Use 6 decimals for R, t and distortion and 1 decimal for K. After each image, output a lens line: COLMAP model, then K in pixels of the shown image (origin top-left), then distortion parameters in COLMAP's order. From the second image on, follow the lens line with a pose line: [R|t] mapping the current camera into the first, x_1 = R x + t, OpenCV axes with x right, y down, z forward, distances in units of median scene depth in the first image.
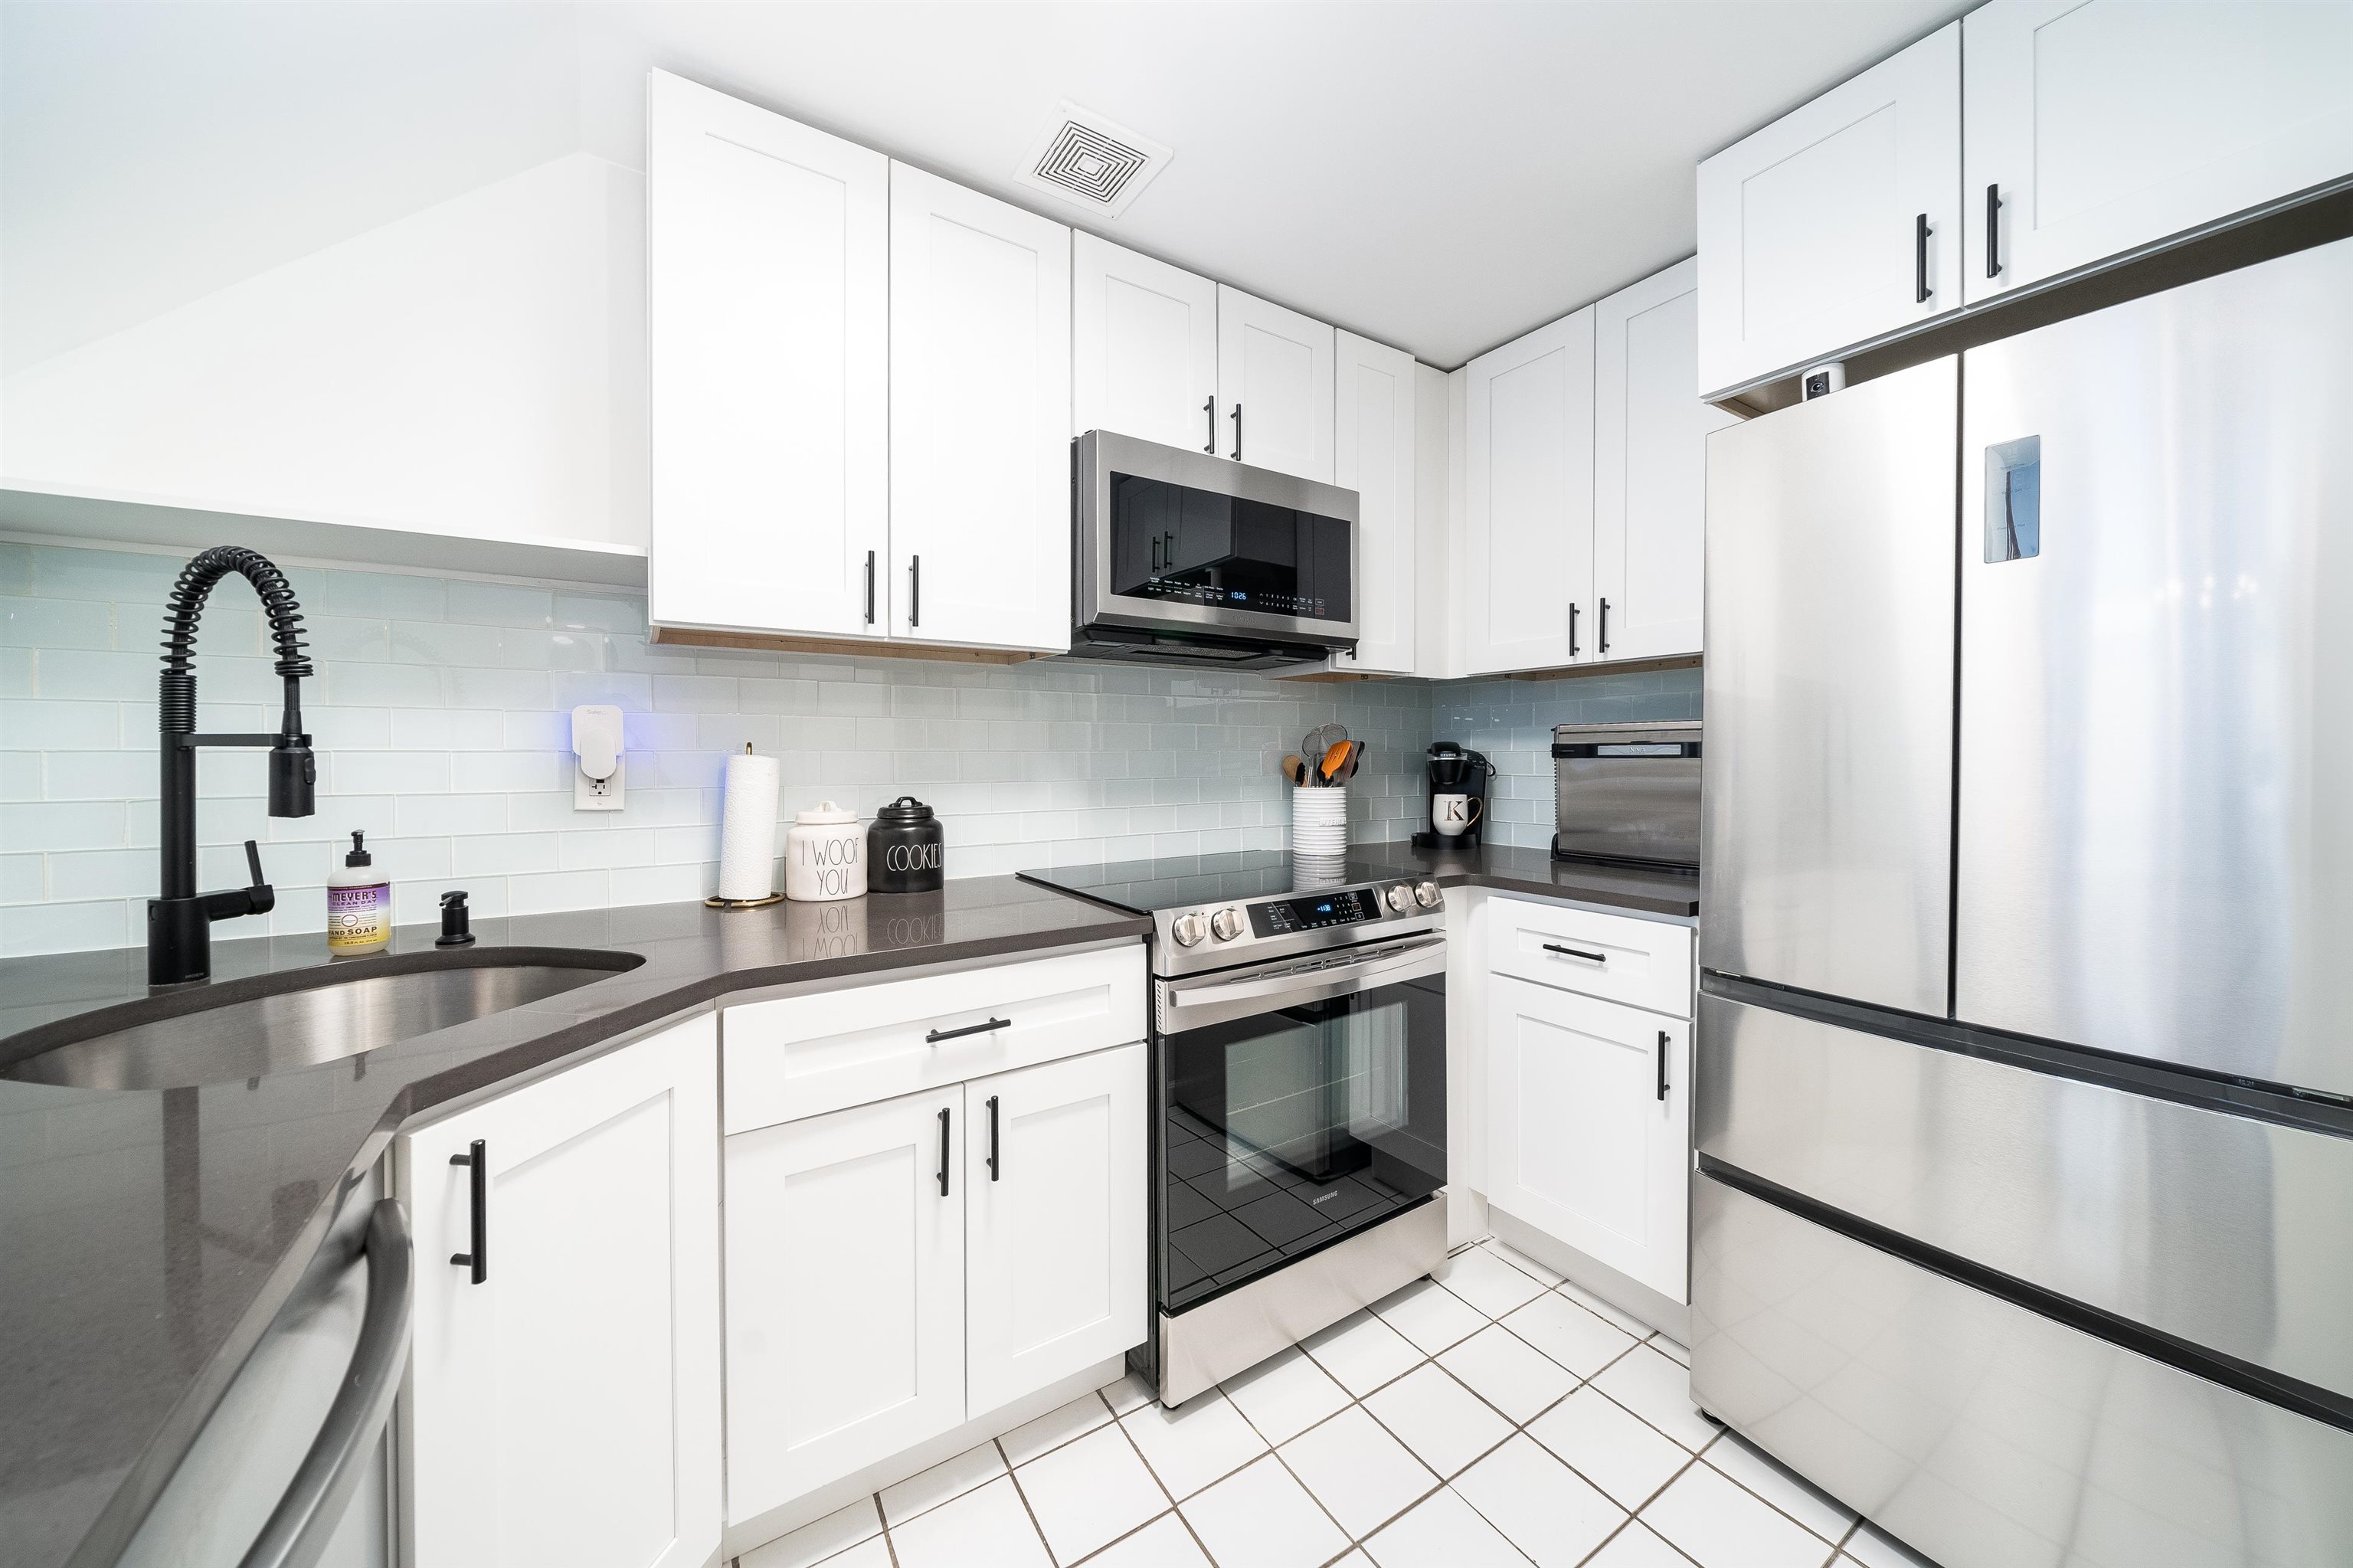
lens RADIAL K [[822.7, 0, 1138.7], [0, 822.7, 760.1], [0, 0, 1]] dist [0.000784, -0.000018]
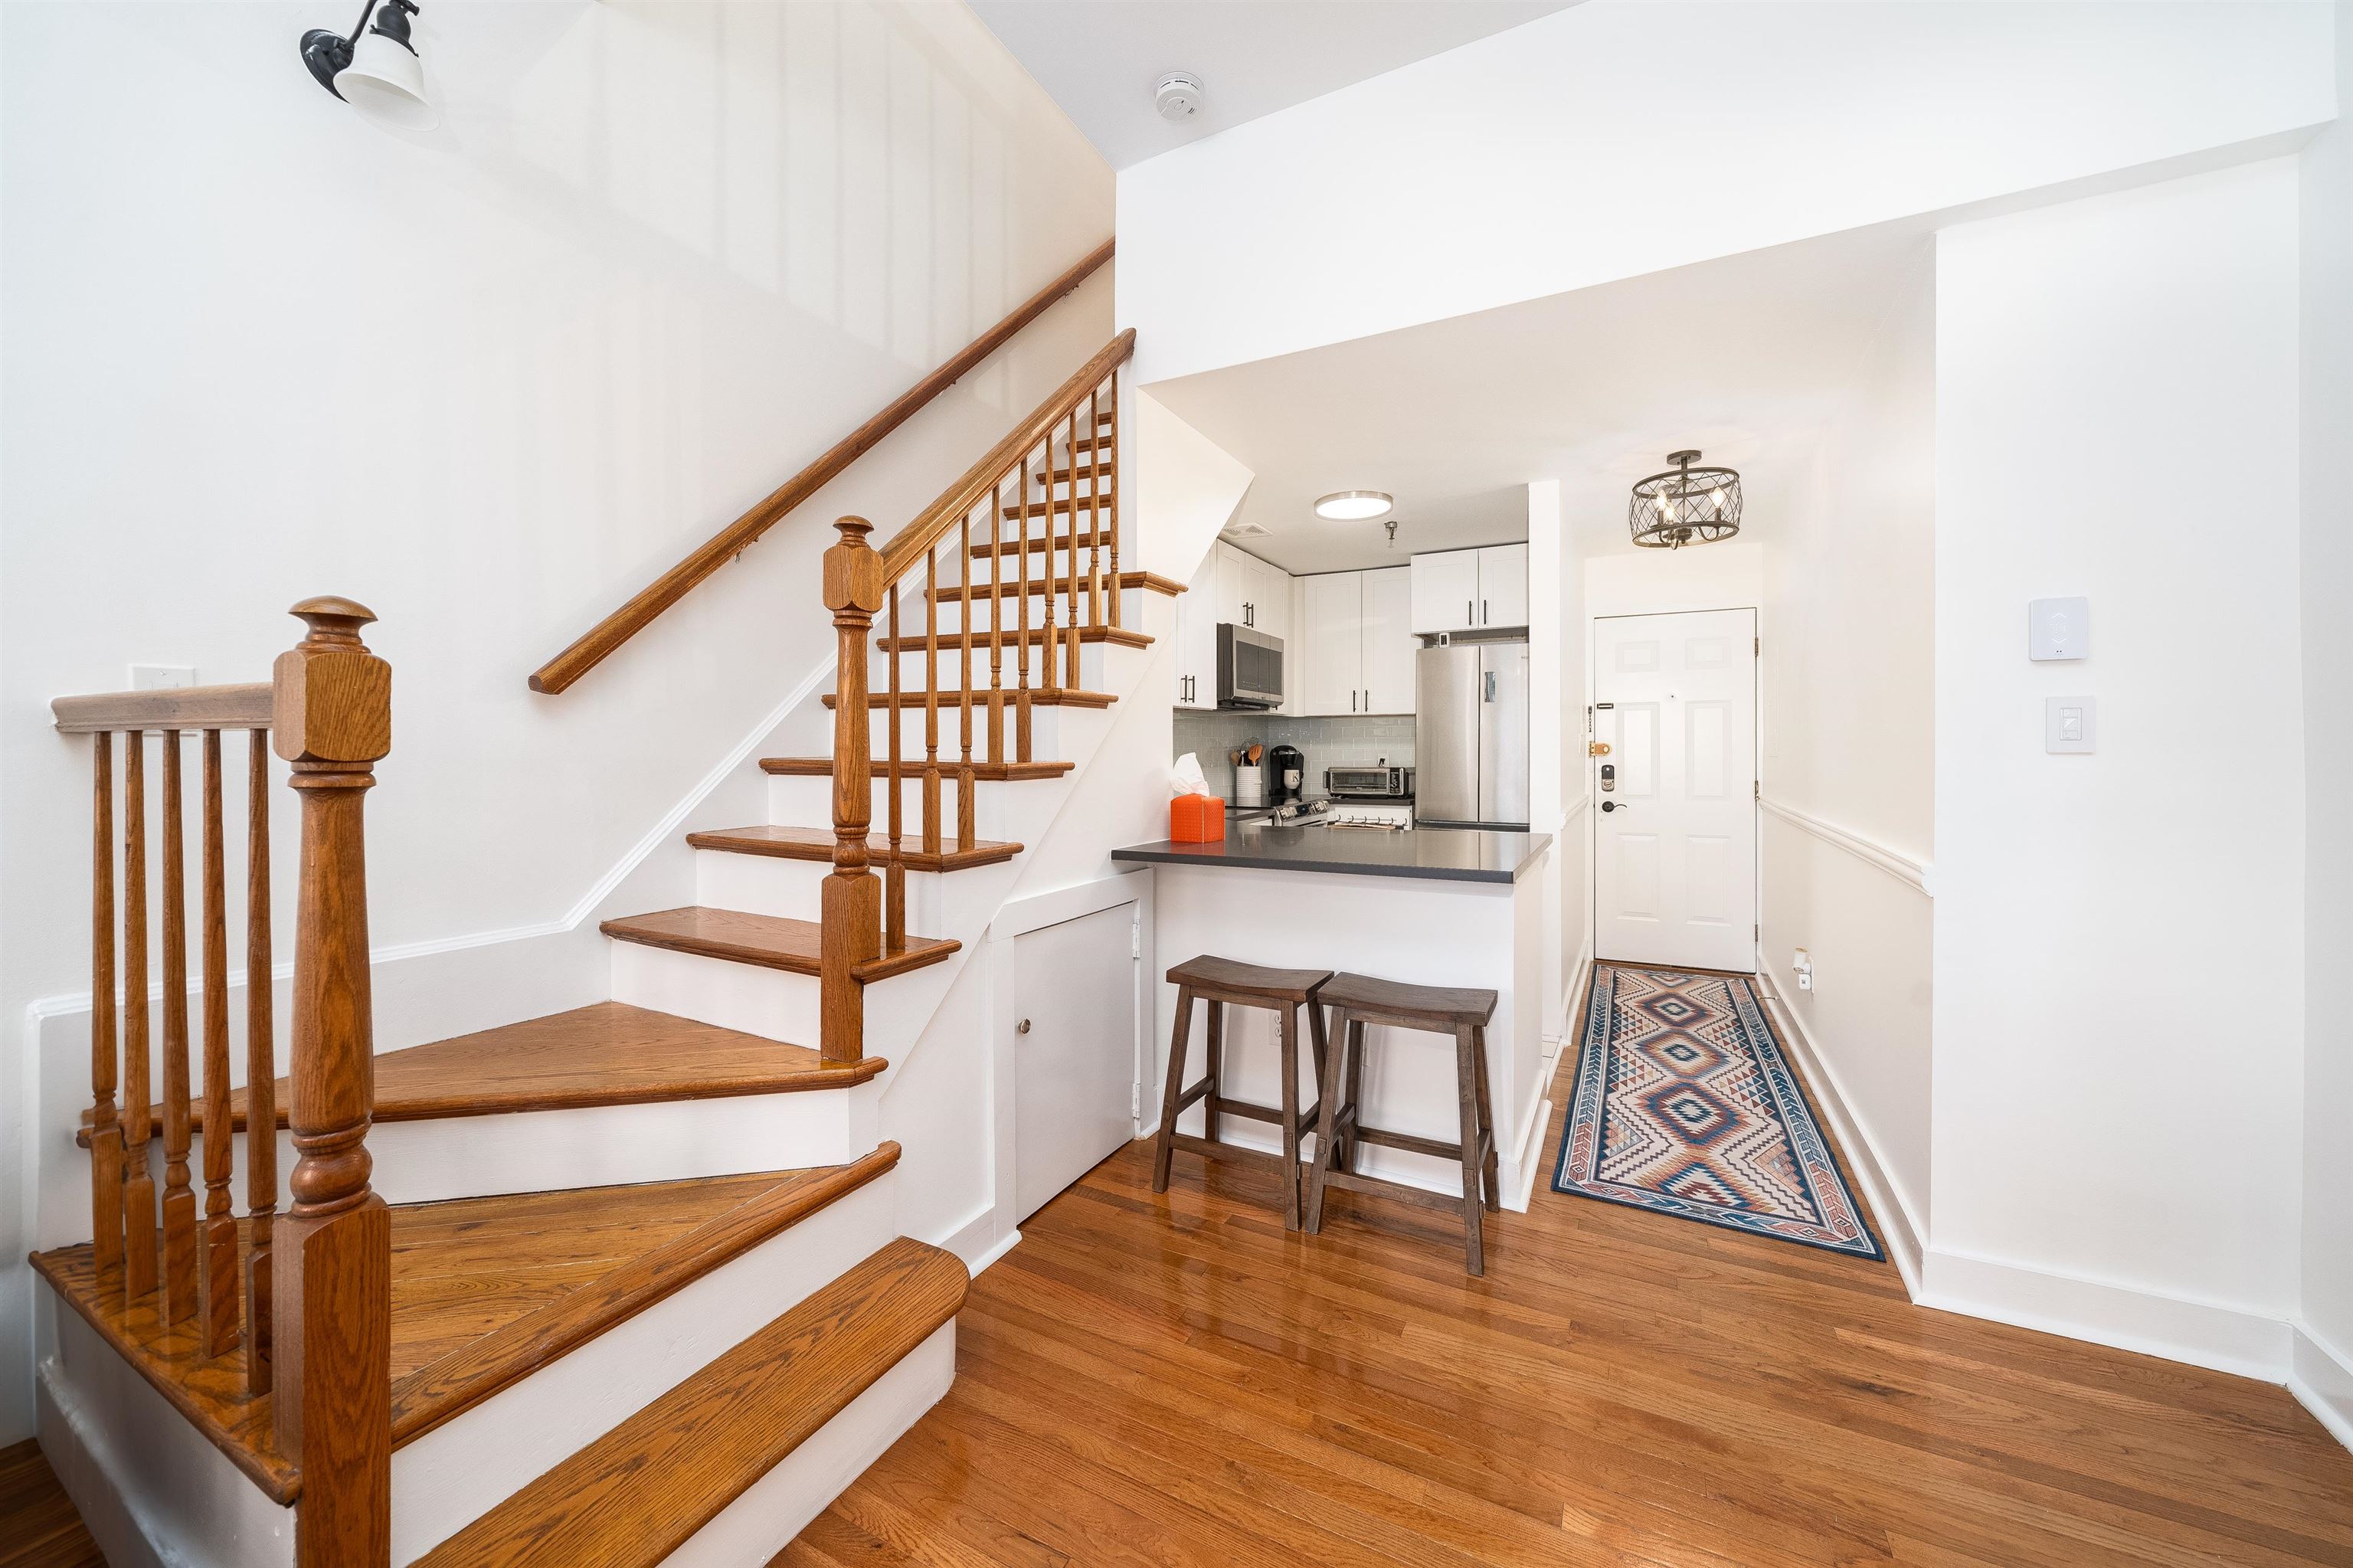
lens RADIAL K [[861.1, 0, 1172.1], [0, 861.1, 760.7], [0, 0, 1]] dist [-0.001760, -0.000390]
pose [[0.864373, -0.007152, 0.502800, -1.342234], [0.004773, 0.999970, 0.006018, 0.003592], [-0.502828, -0.002802, 0.864382, -1.037365]]
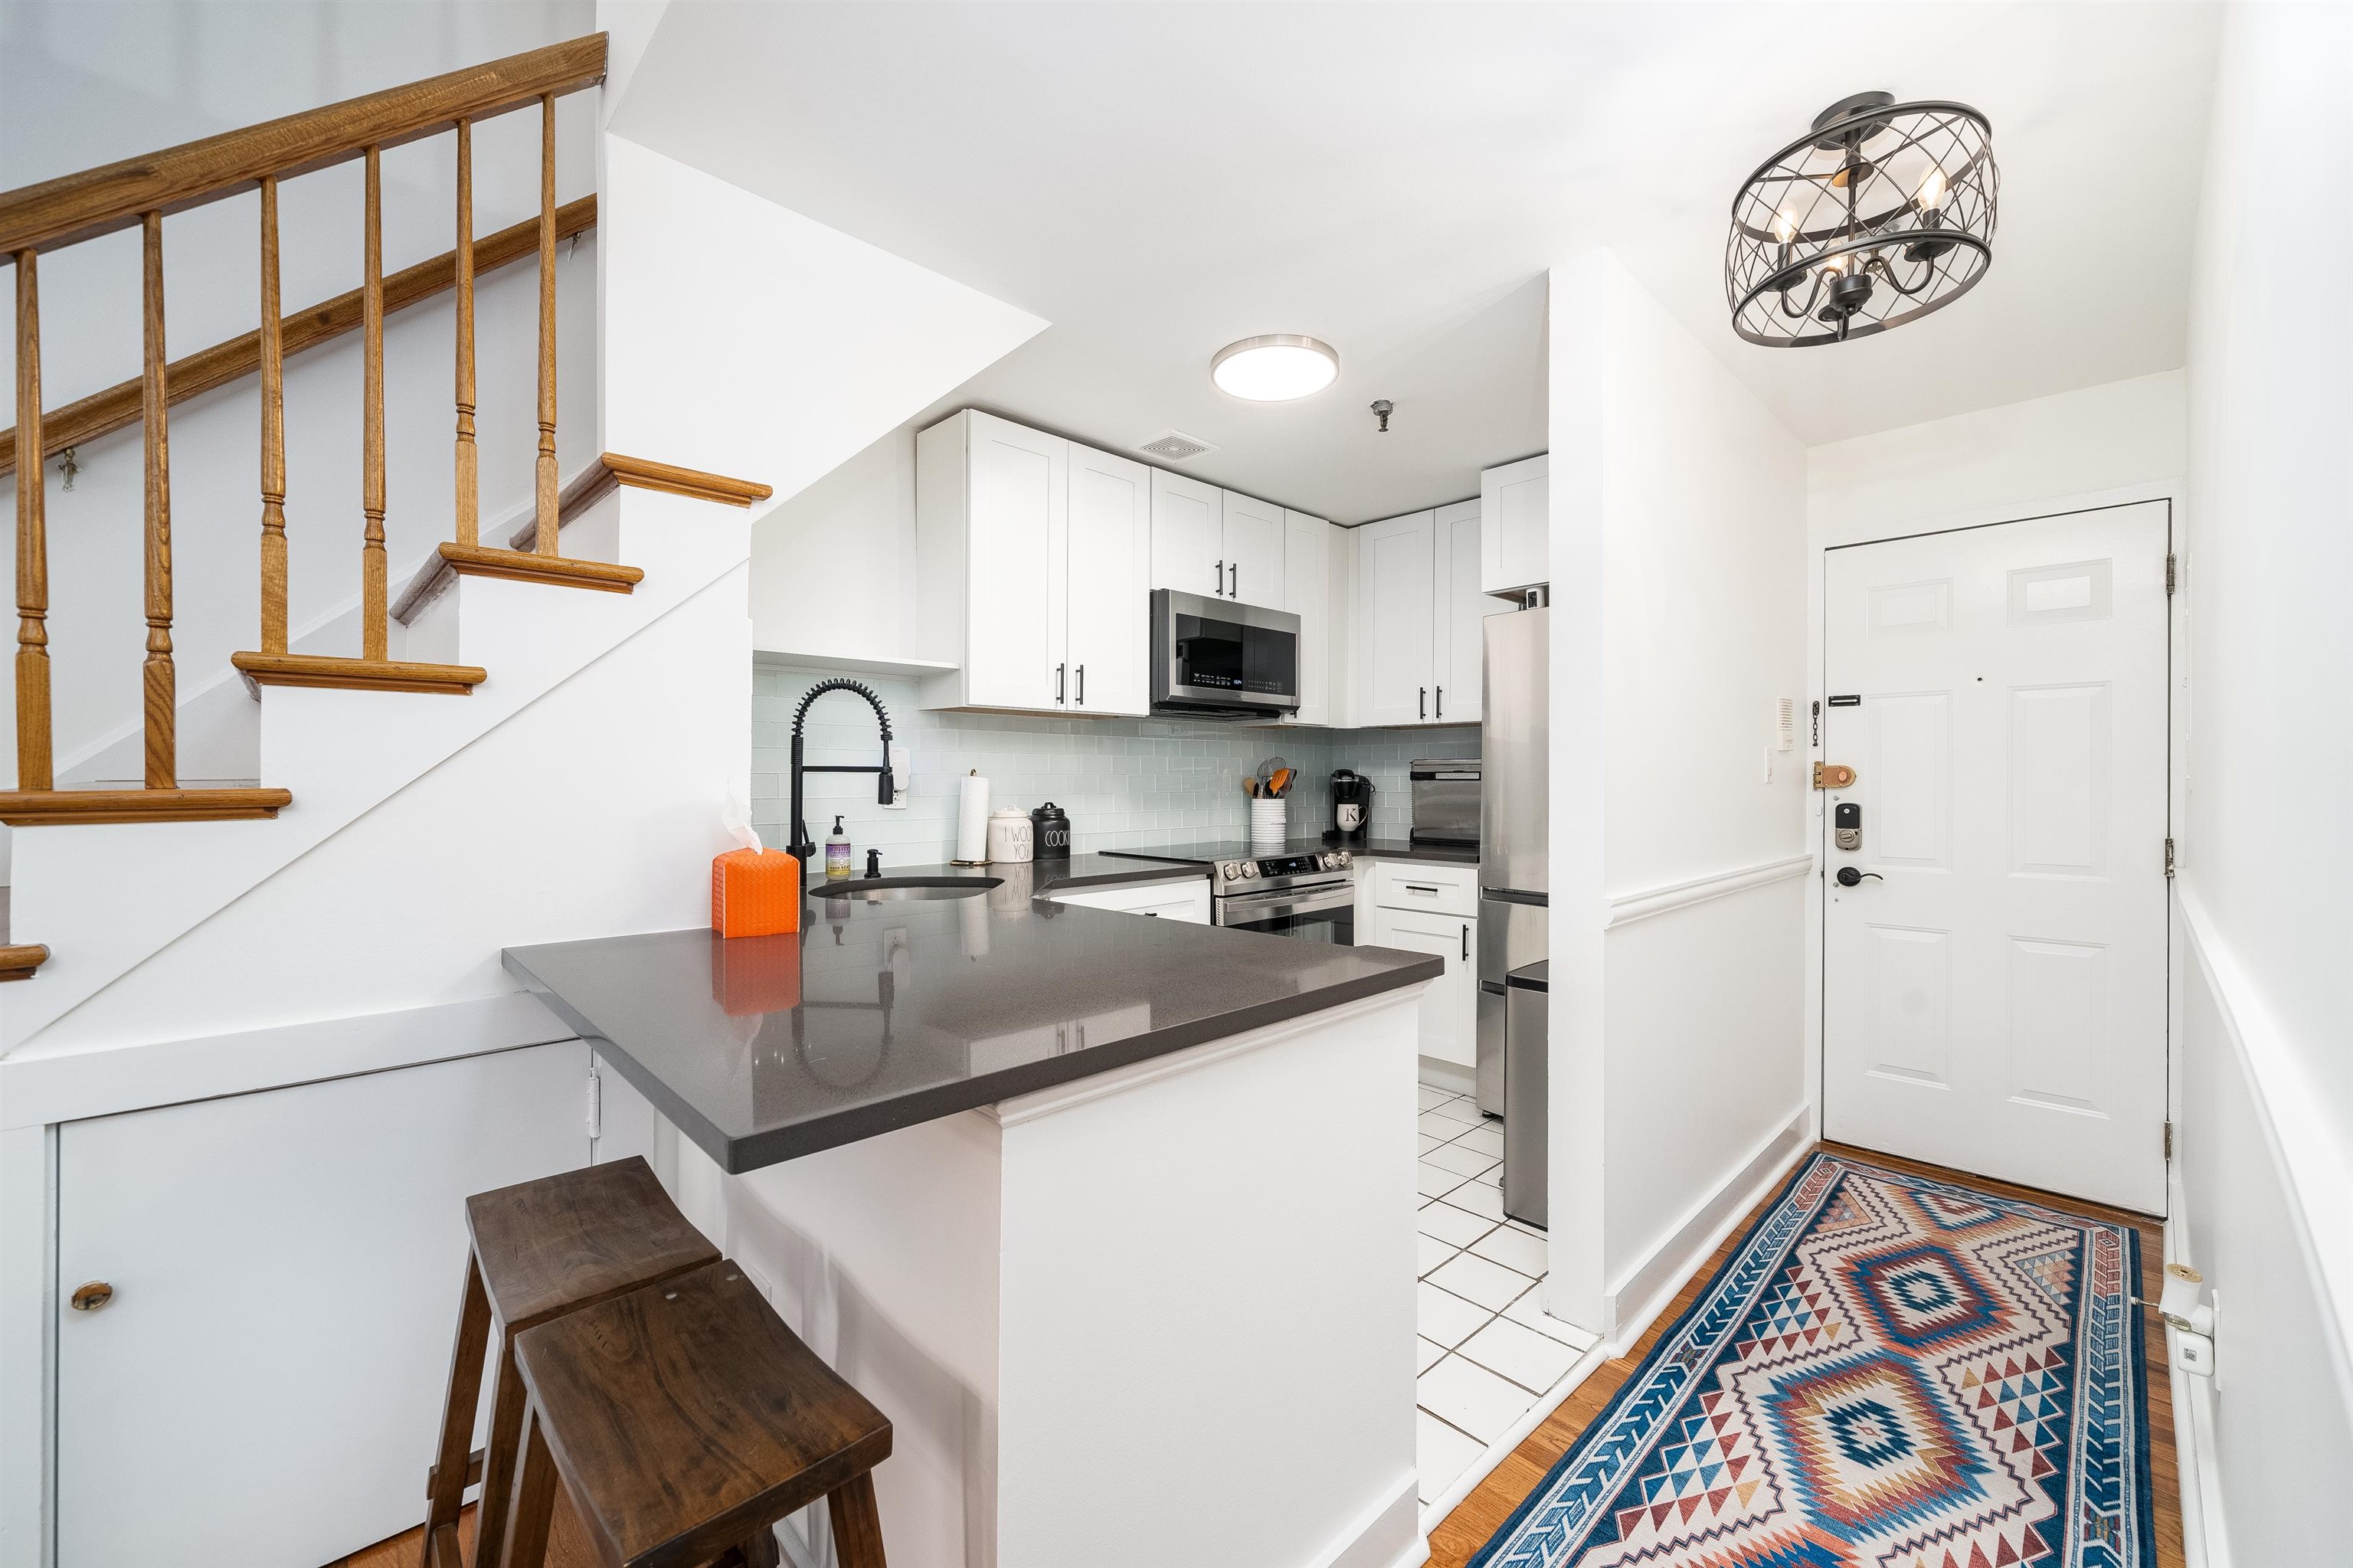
lens RADIAL K [[907.0, 0, 1176.5], [0, 907.0, 784.0], [0, 0, 1]] dist [0.000059, 0.000258]
pose [[0.976525, 0.001397, 0.215398, -0.377802], [-0.001433, 0.999999, 0.000011, 0.006245], [-0.215398, -0.000320, 0.976526, -0.734401]]
